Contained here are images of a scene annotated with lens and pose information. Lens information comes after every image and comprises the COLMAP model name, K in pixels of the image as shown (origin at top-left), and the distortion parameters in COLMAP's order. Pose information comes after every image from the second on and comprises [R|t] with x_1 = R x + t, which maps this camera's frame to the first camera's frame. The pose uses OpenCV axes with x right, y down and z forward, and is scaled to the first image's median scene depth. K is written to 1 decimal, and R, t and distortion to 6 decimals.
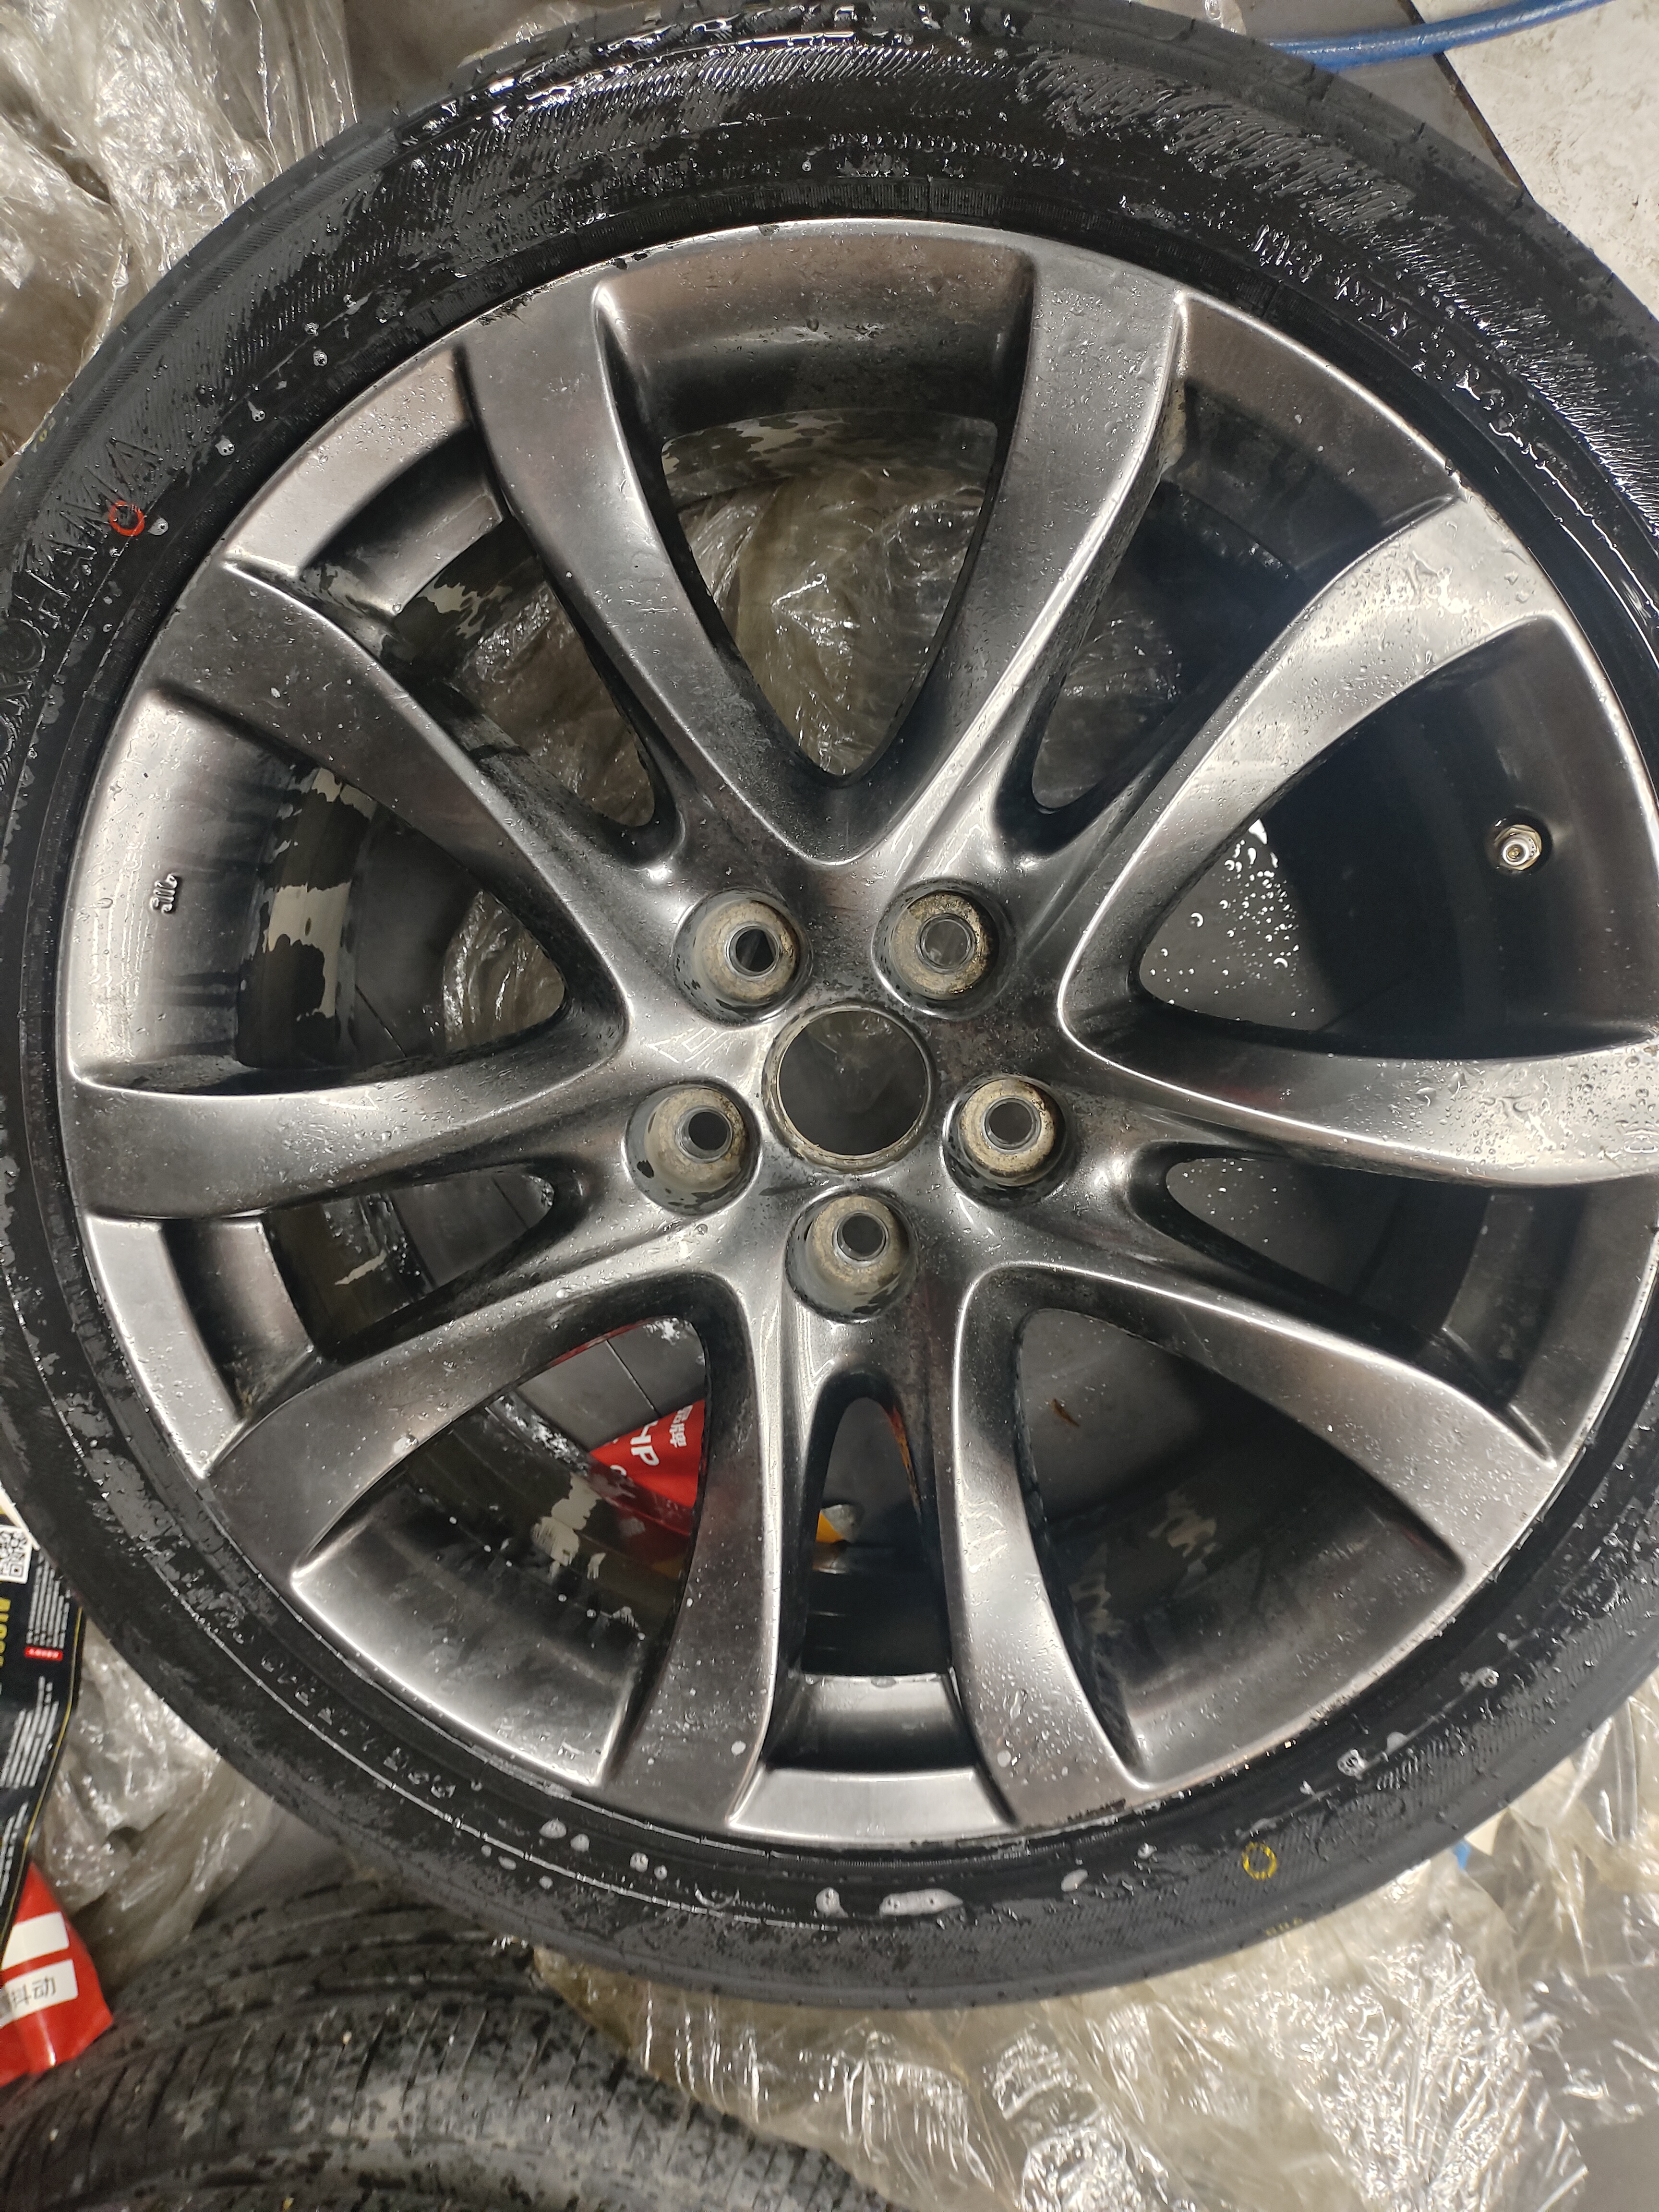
lens RADIAL K [[1636.1, 0, 828.5], [0, 1636.1, 1105.0], [0, 0, 1]] dist [-0.015662, -0.004538]
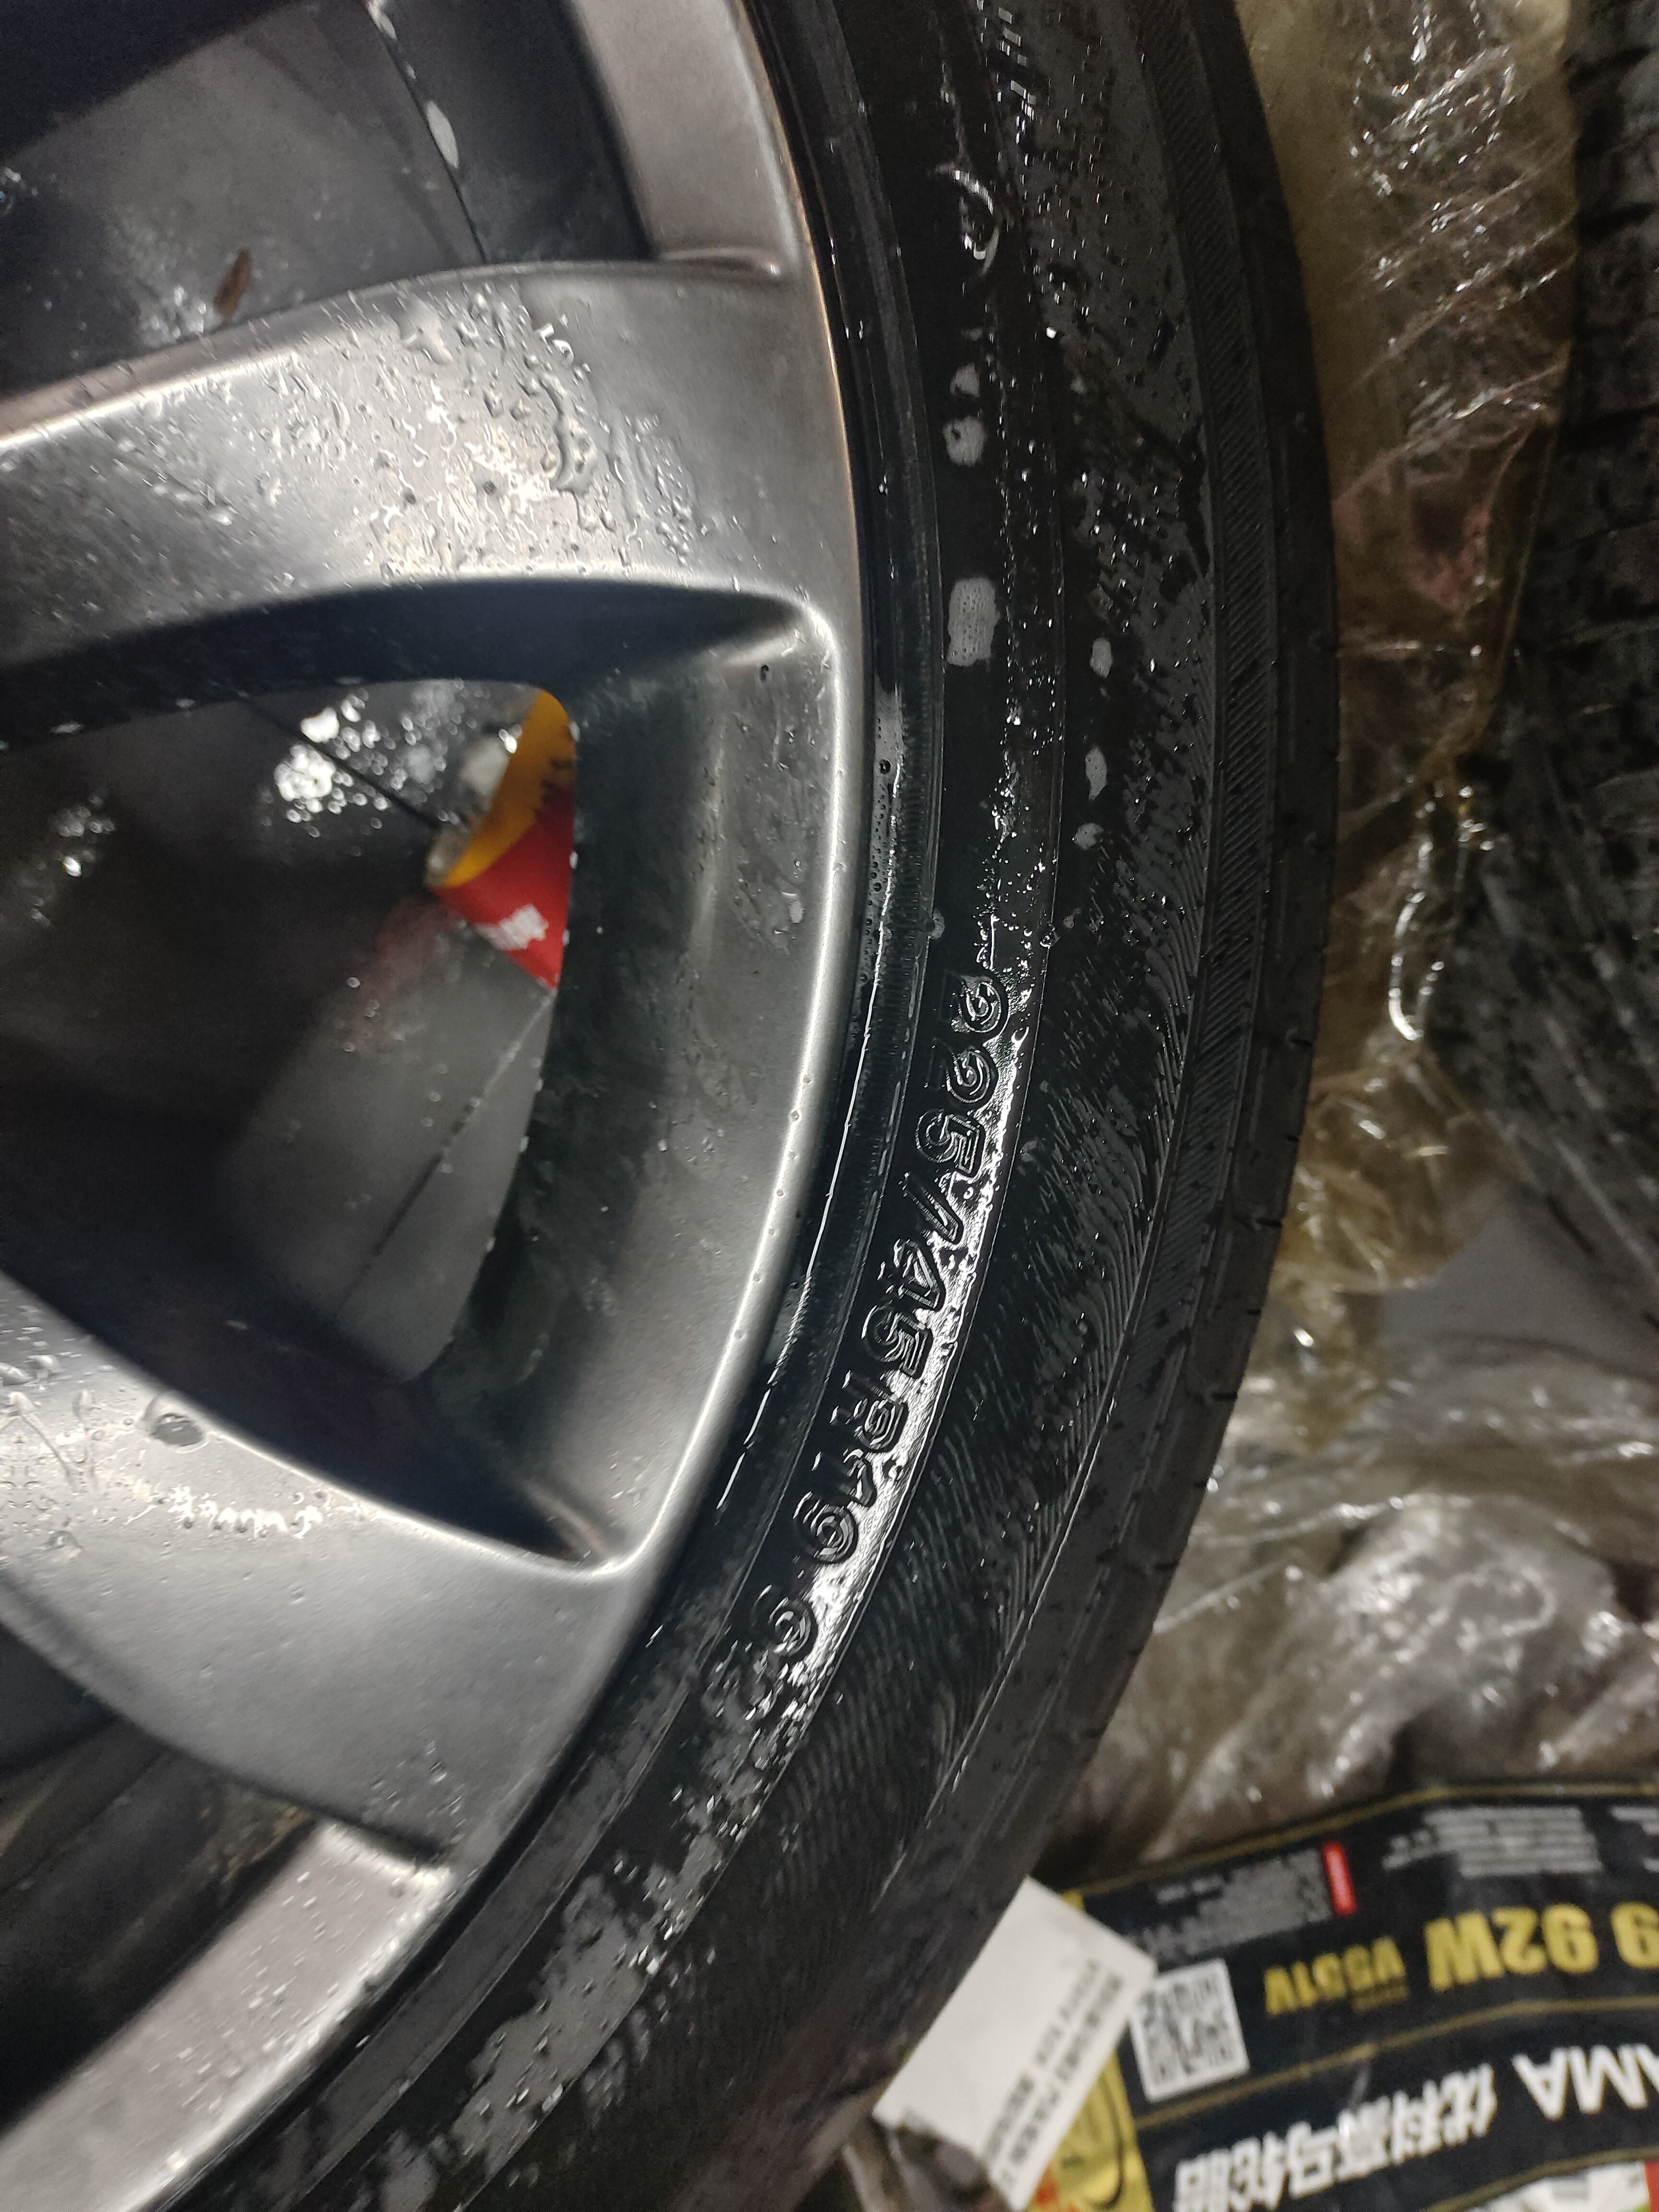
lens RADIAL K [[1636.1, 0, 830.2], [0, 1636.1, 1104.3], [0, 0, 1]] dist [-0.015662, -0.004538]
pose [[-0.395524, -0.918186, 0.022247, -0.199789], [0.917496, -0.396102, -0.036127, 0.305082], [0.041984, 0.006123, 0.999100, 0.468659]]
